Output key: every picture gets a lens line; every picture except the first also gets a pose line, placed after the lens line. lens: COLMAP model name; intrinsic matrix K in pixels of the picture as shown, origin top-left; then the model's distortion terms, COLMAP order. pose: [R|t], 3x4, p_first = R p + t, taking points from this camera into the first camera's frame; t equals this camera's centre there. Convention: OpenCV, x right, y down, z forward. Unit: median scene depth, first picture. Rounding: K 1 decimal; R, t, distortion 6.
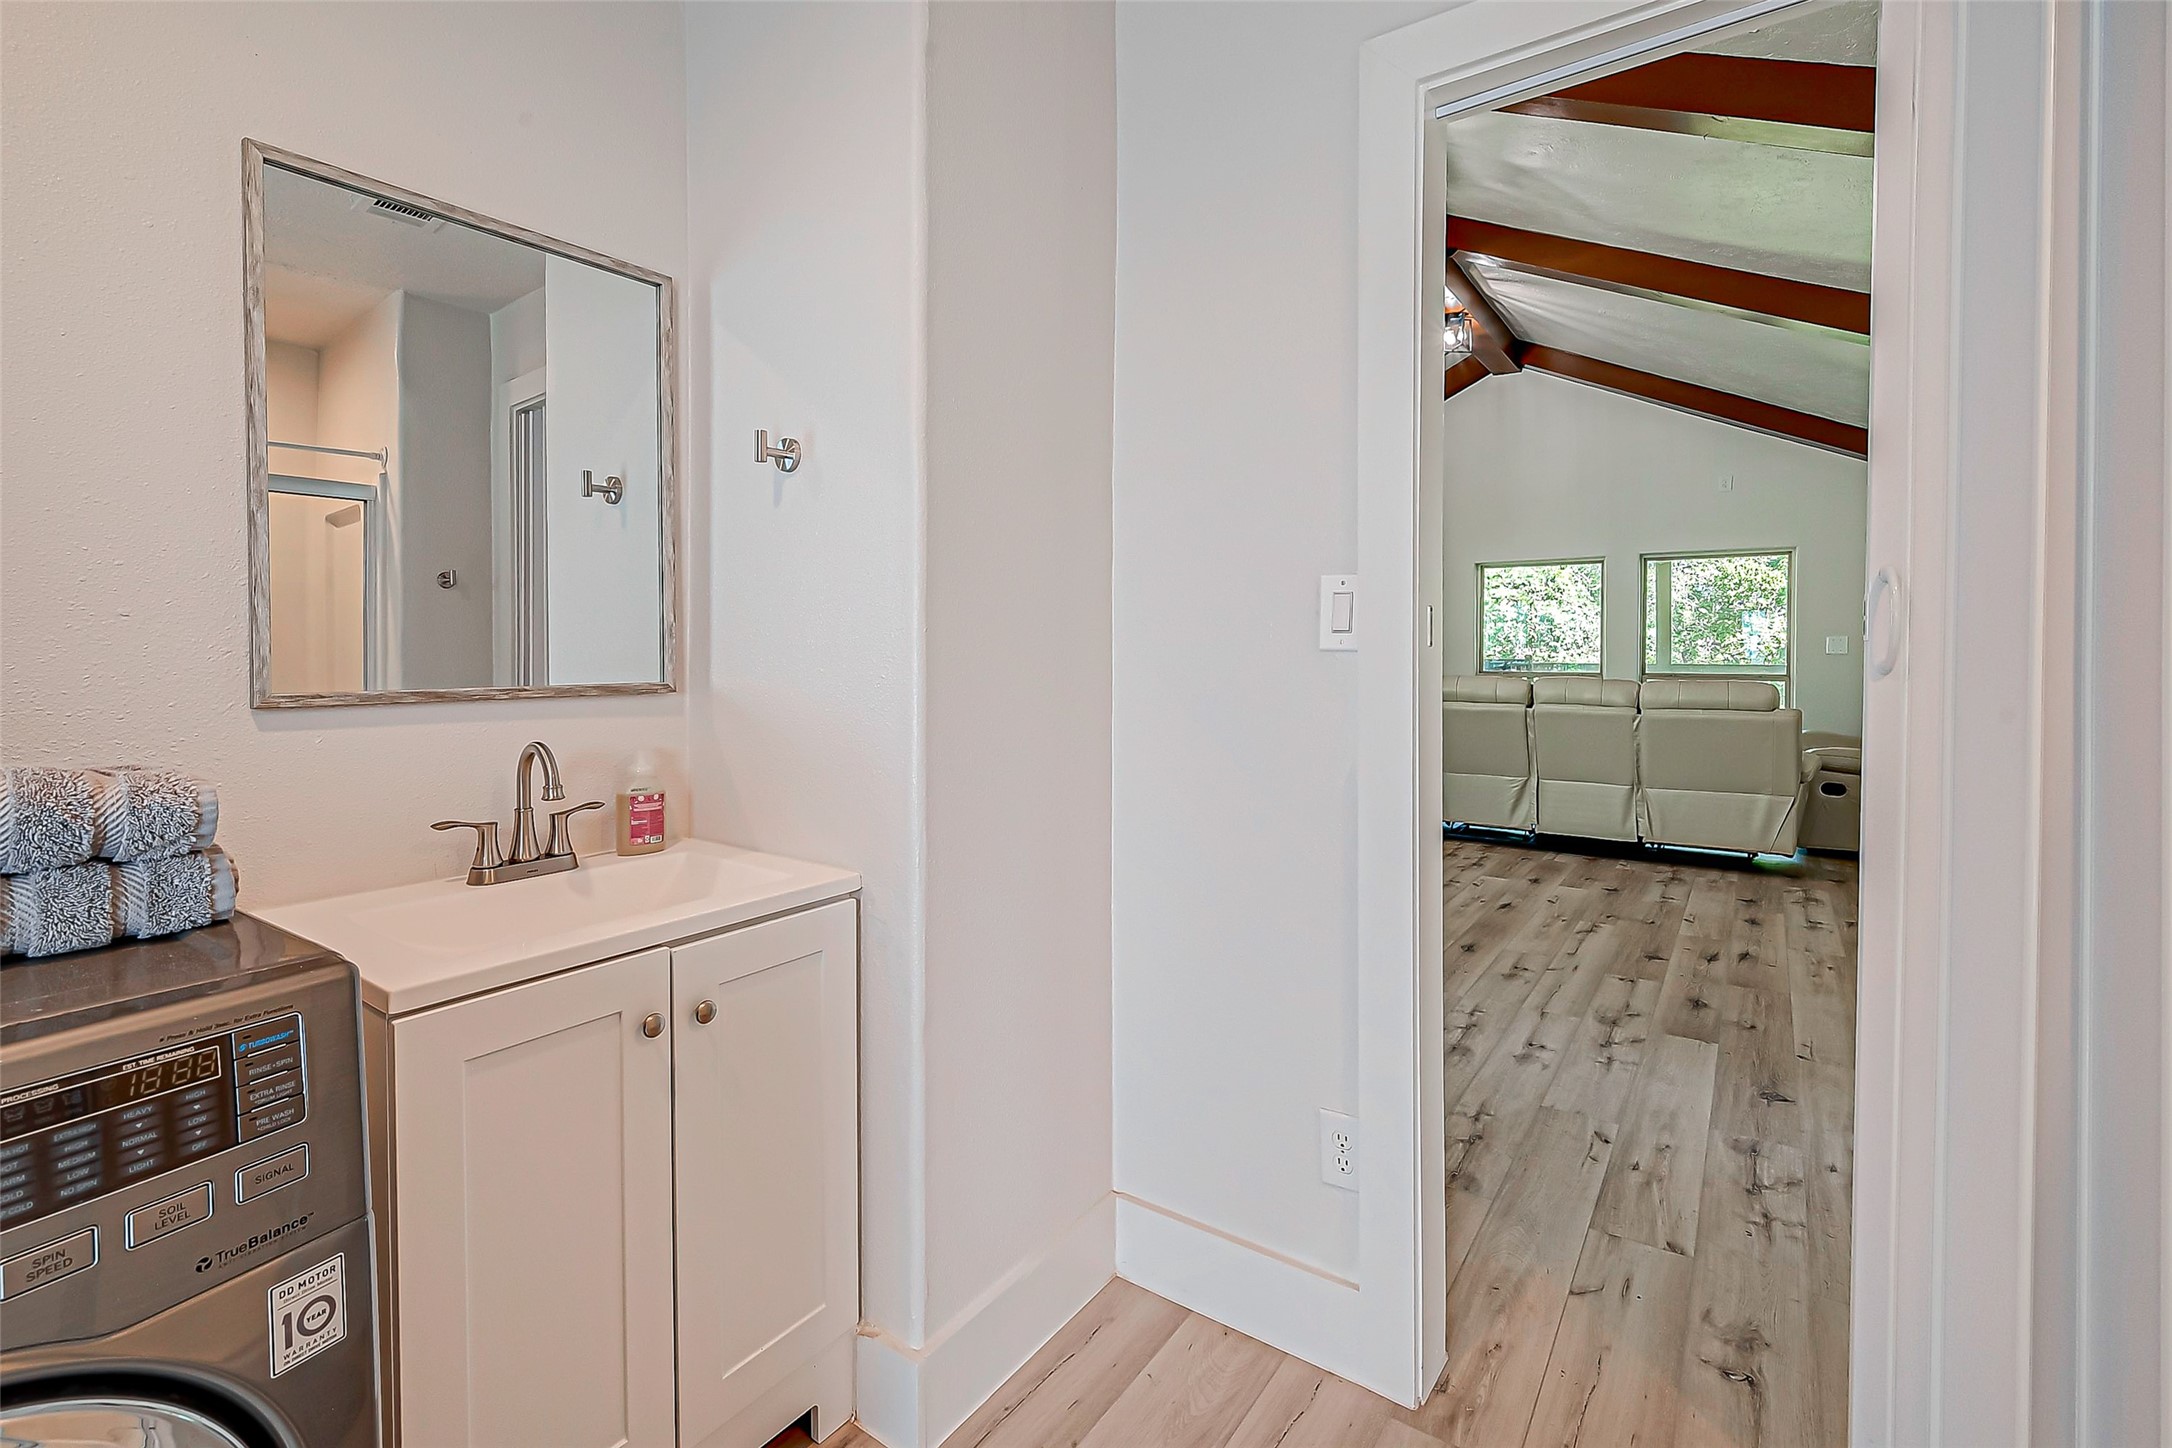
lens RADIAL K [[948.3, 0, 1082.5], [0, 948.3, 659.7], [0, 0, 1]] dist [0.000080, 0.000065]
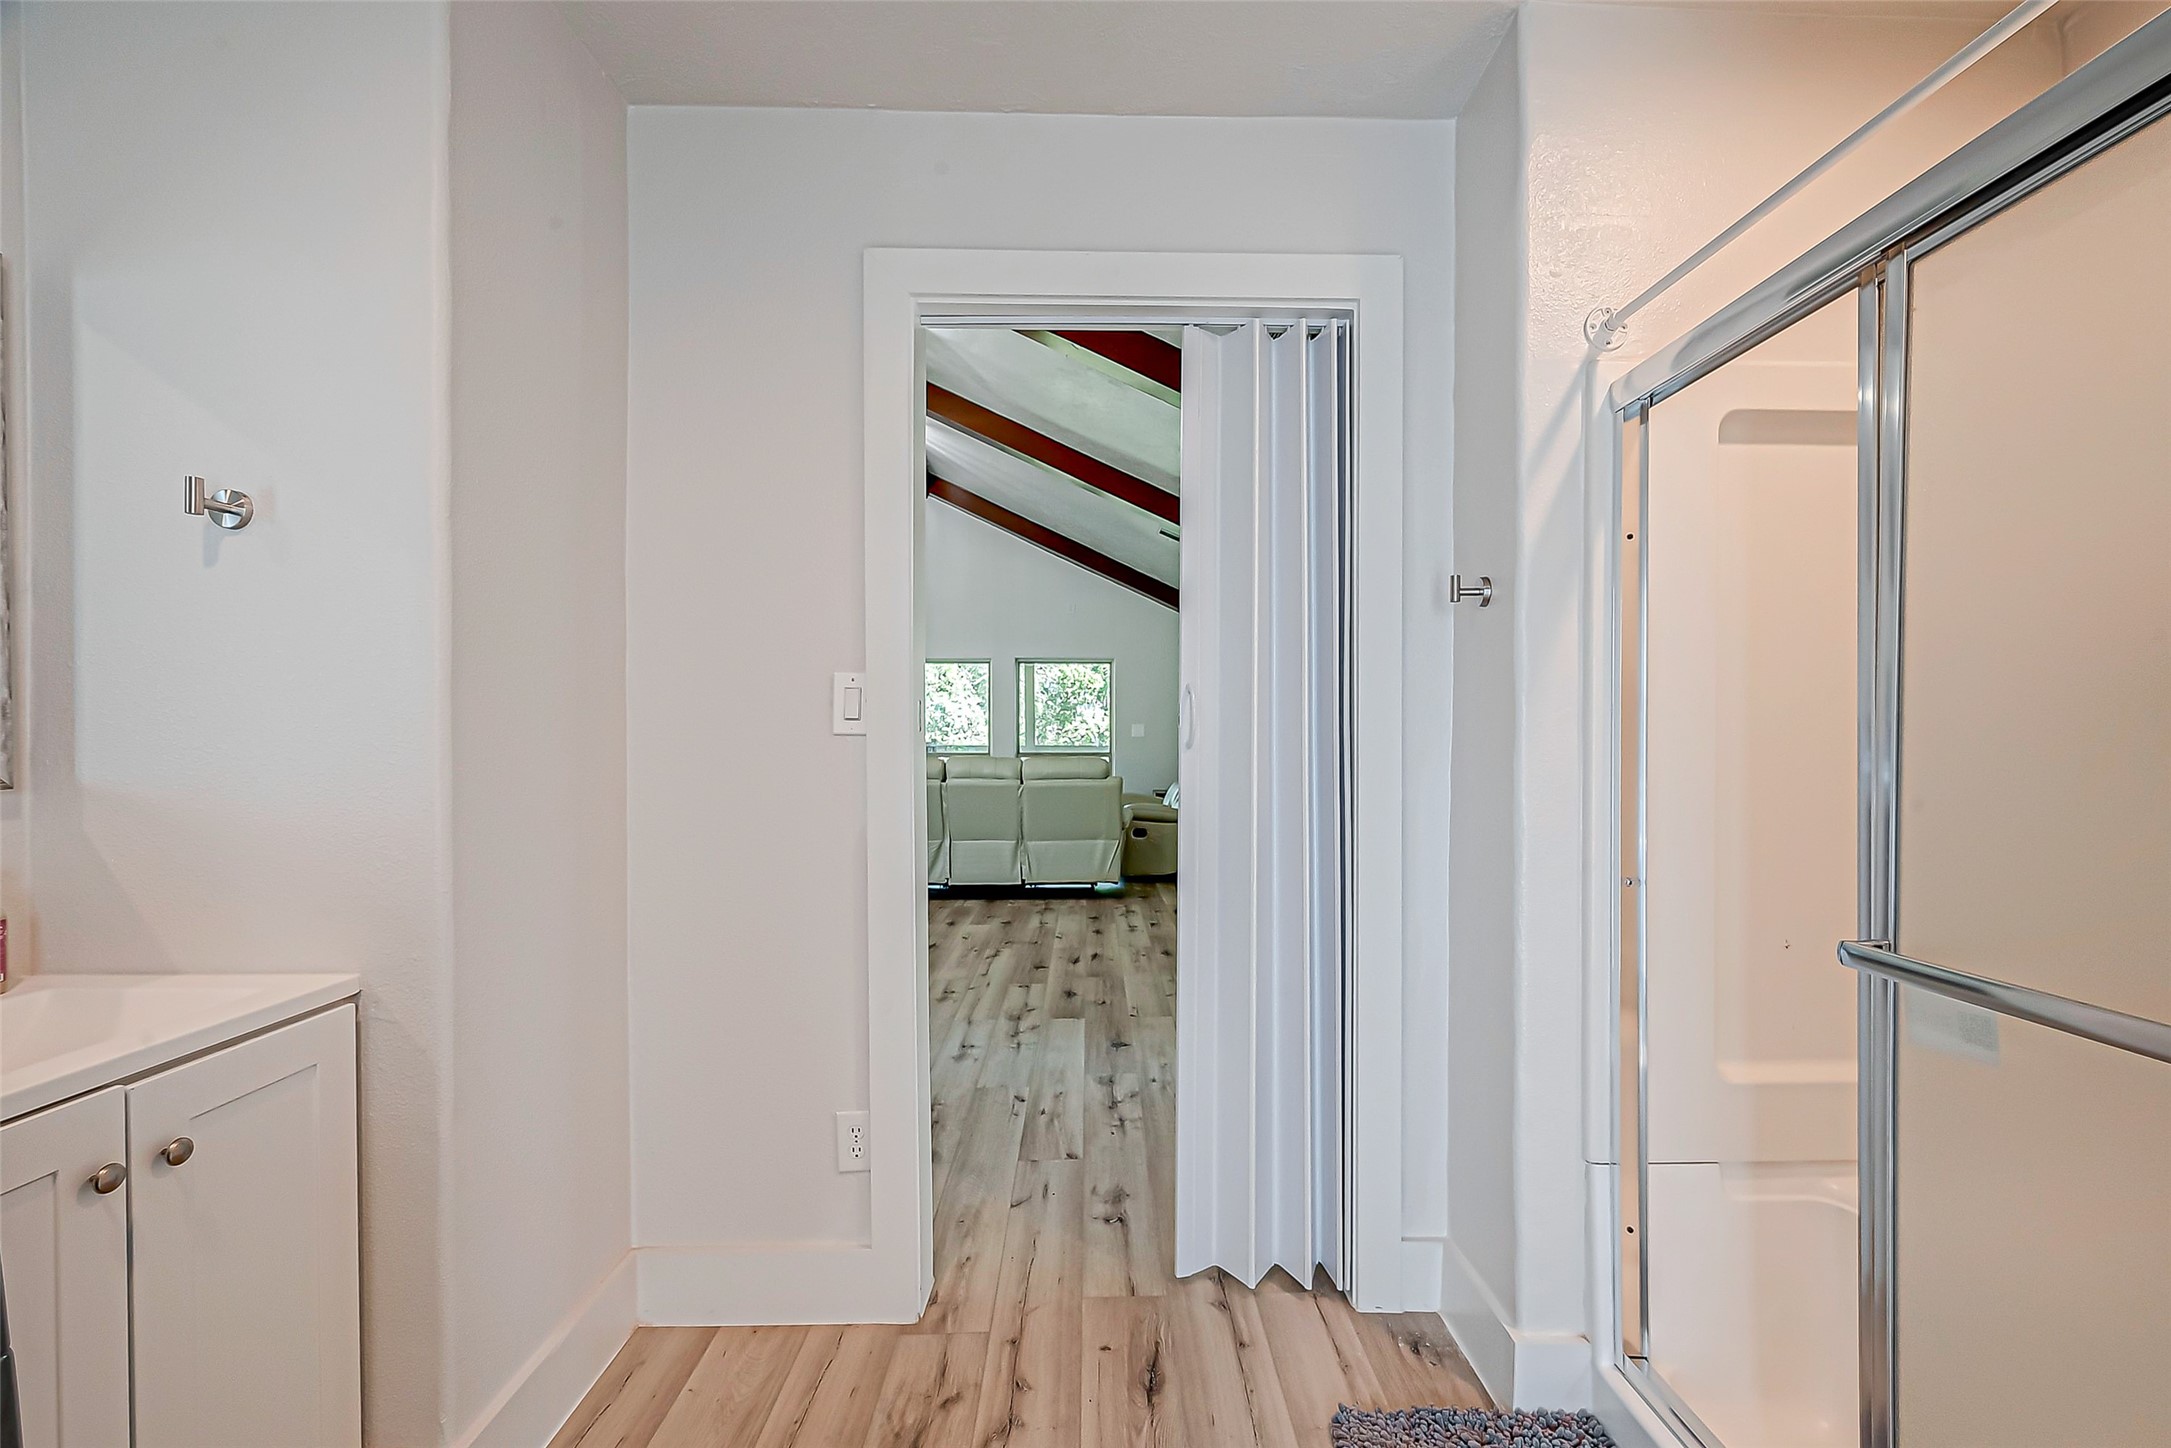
lens RADIAL K [[896.0, 0, 1096.1], [0, 896.0, 735.4], [0, 0, 1]] dist [0.000418, -0.000016]
pose [[0.806780, -0.001671, 0.590850, -0.080944], [0.007097, 0.999951, -0.006862, 0.001000], [-0.590809, 0.009729, 0.806752, -0.063985]]
